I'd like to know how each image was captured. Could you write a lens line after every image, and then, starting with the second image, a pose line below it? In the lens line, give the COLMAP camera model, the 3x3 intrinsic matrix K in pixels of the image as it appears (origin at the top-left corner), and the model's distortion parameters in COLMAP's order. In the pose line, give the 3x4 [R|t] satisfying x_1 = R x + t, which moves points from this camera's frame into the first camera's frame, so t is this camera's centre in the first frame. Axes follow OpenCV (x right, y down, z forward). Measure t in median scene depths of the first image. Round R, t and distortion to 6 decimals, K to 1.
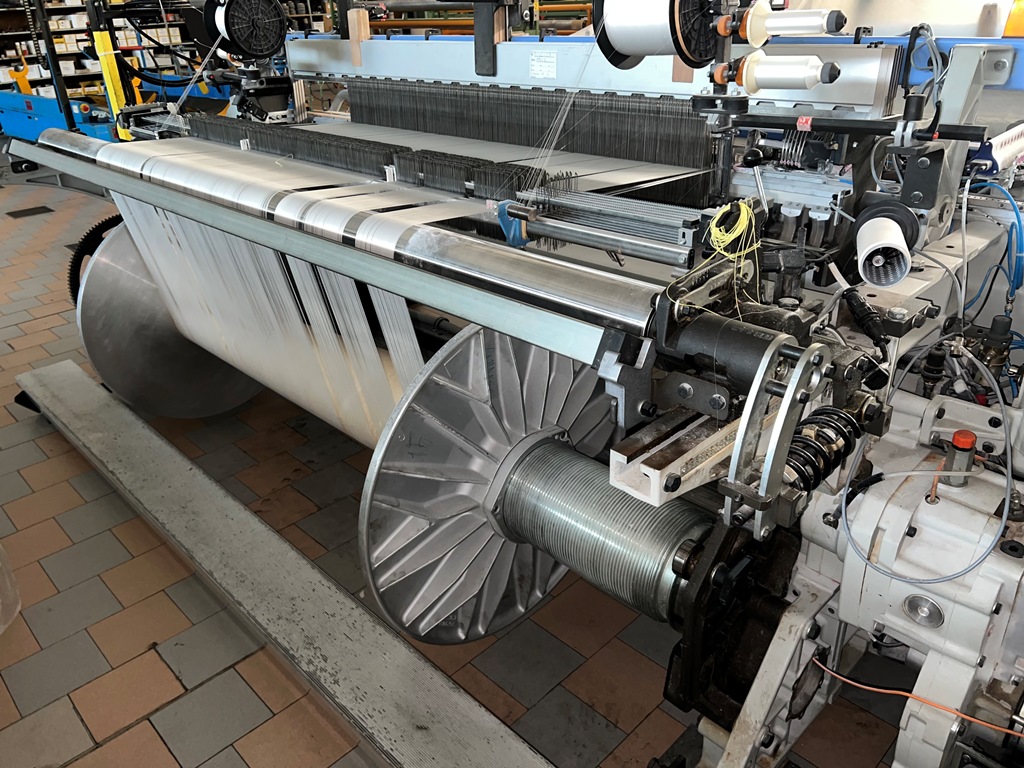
lens RADIAL K [[772.4, 0, 513.8], [0, 772.4, 382.3], [0, 0, 1]] dist [-0.000348, -0.000265]
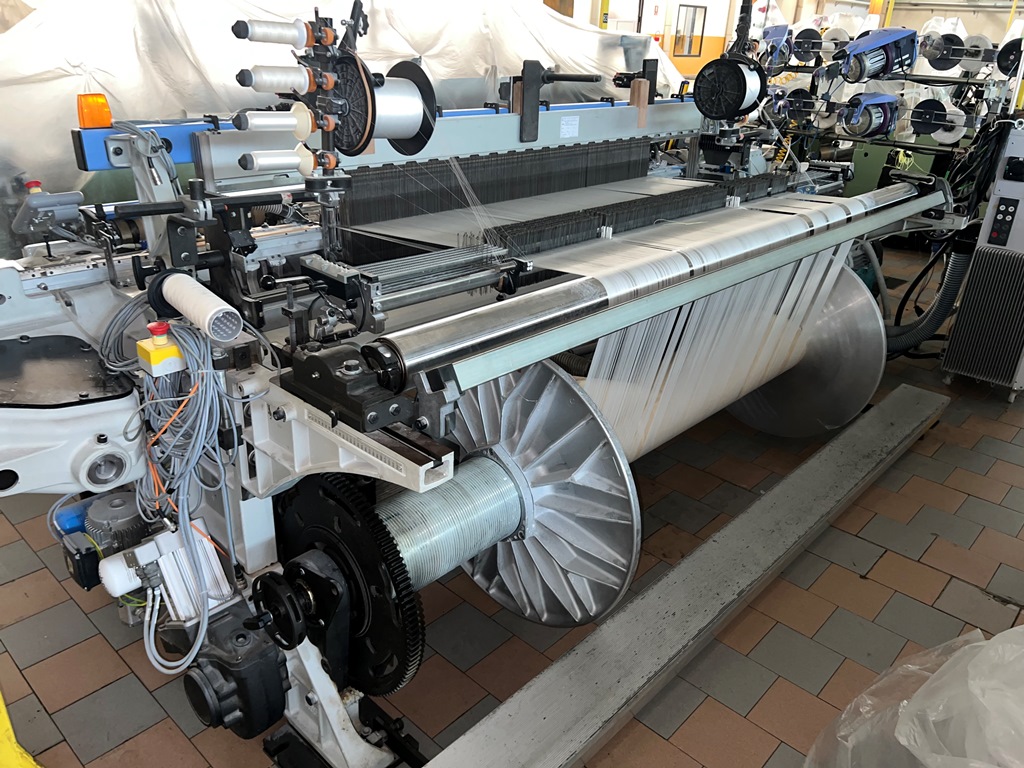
lens RADIAL K [[772.4, 0, 513.0], [0, 772.4, 385.6], [0, 0, 1]] dist [-0.000348, -0.000265]
pose [[-0.042429, -0.361370, 0.931457, -1.222263], [0.432226, 0.833899, 0.343210, -0.504854], [-0.900767, 0.417162, 0.120812, 1.050002]]
